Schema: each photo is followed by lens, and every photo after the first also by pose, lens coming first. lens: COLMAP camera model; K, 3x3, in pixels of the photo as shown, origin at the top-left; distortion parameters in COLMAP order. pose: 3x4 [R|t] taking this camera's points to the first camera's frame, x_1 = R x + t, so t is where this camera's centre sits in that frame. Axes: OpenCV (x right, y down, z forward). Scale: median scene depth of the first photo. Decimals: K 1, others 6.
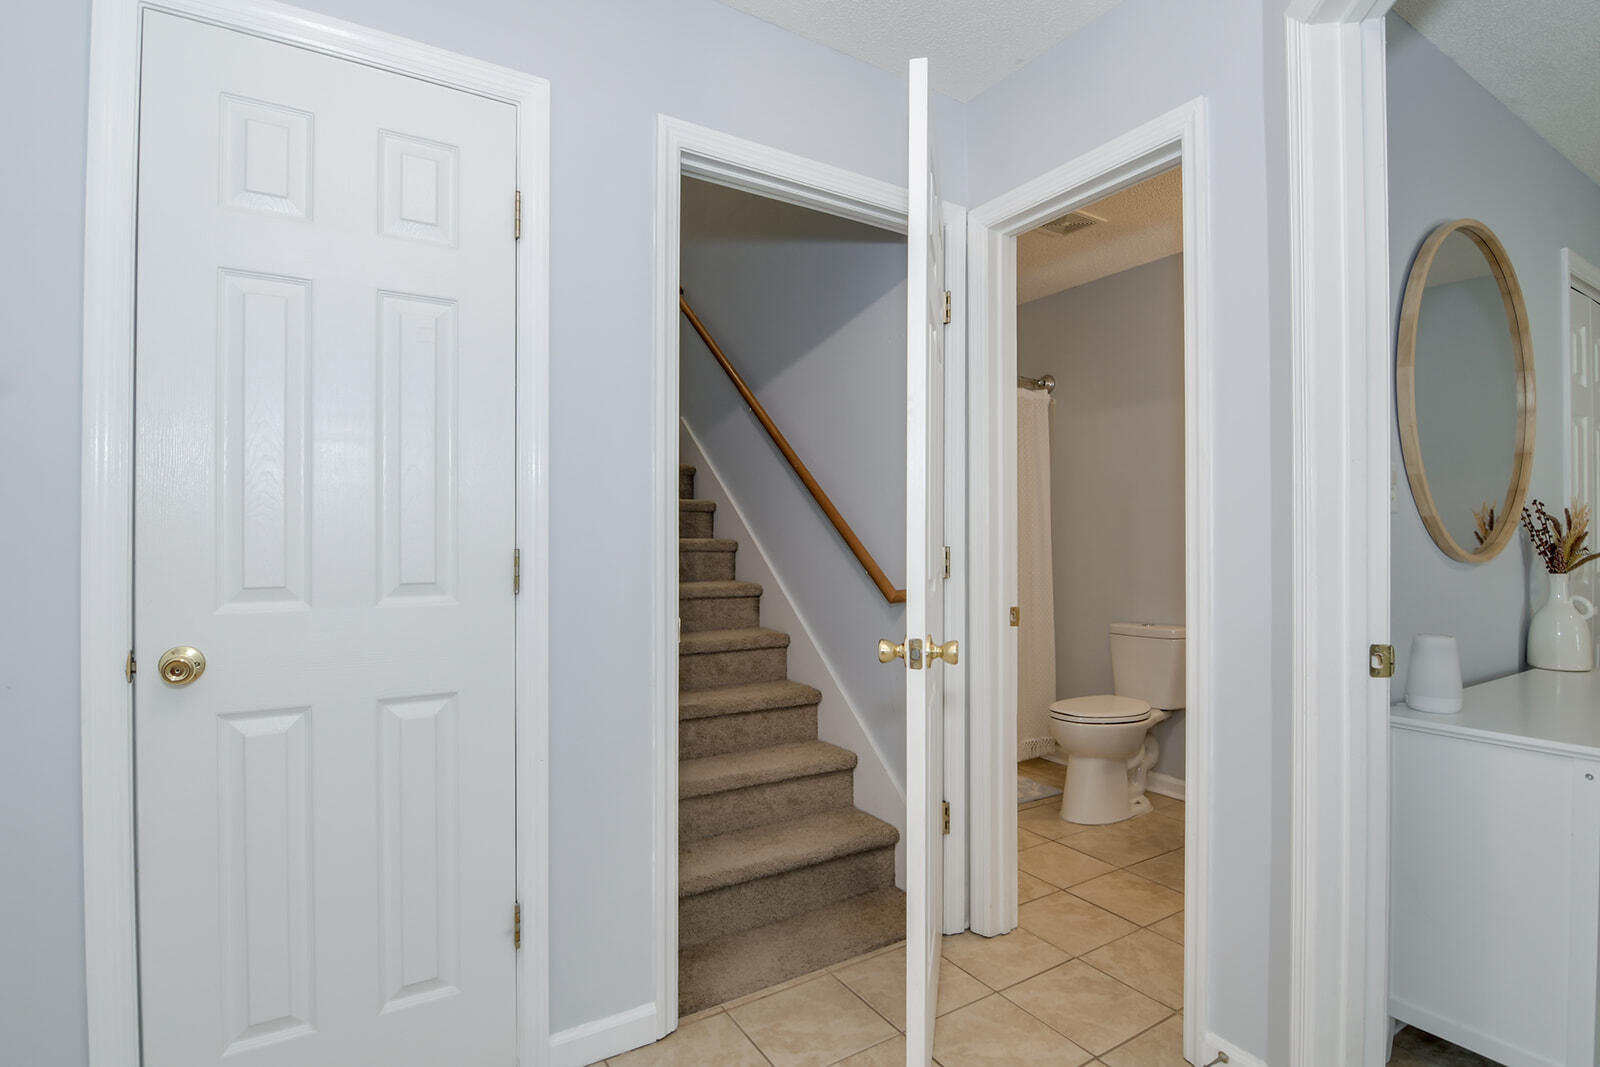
lens RADIAL K [[805.6, 0, 850.5], [0, 805.6, 538.9], [0, 0, 1]] dist [-0.000403, -0.015599]
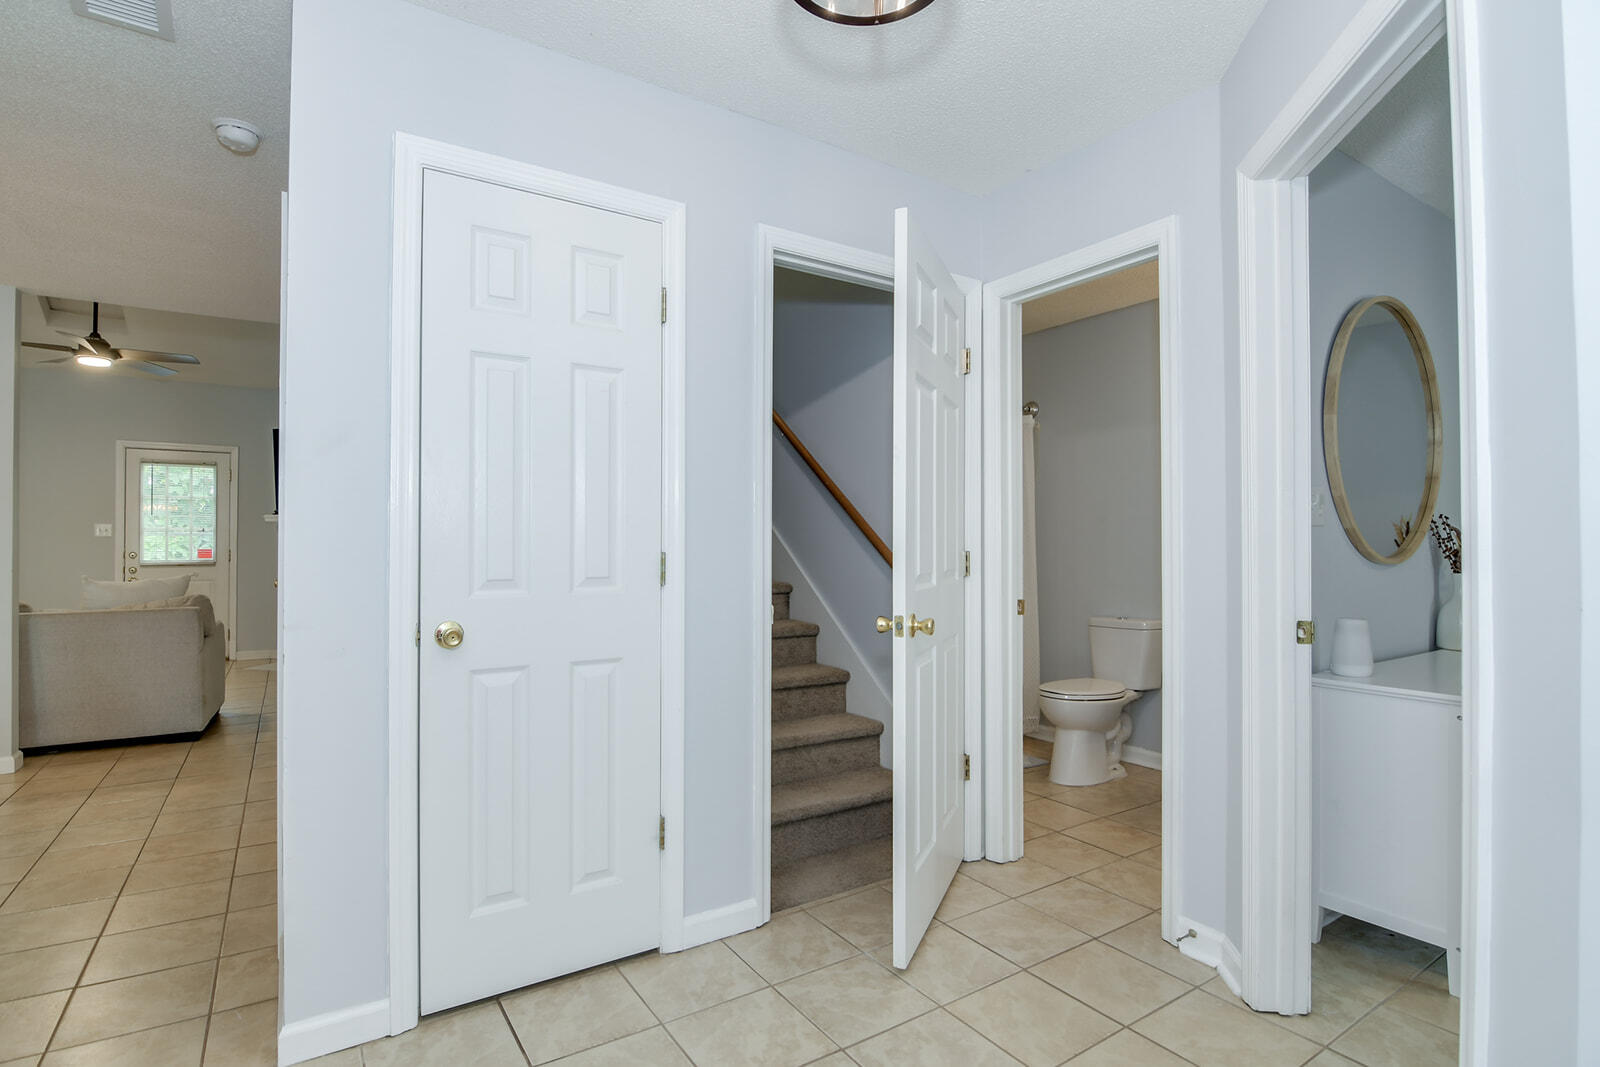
lens RADIAL K [[793.8, 0, 800.4], [0, 793.8, 537.4], [0, 0, 1]] dist [0.002925, -0.012648]
pose [[0.999888, 0.000827, -0.014959, -0.120145], [-0.000937, 0.999973, -0.007352, -0.002362], [0.014953, 0.007366, 0.999861, -0.238892]]
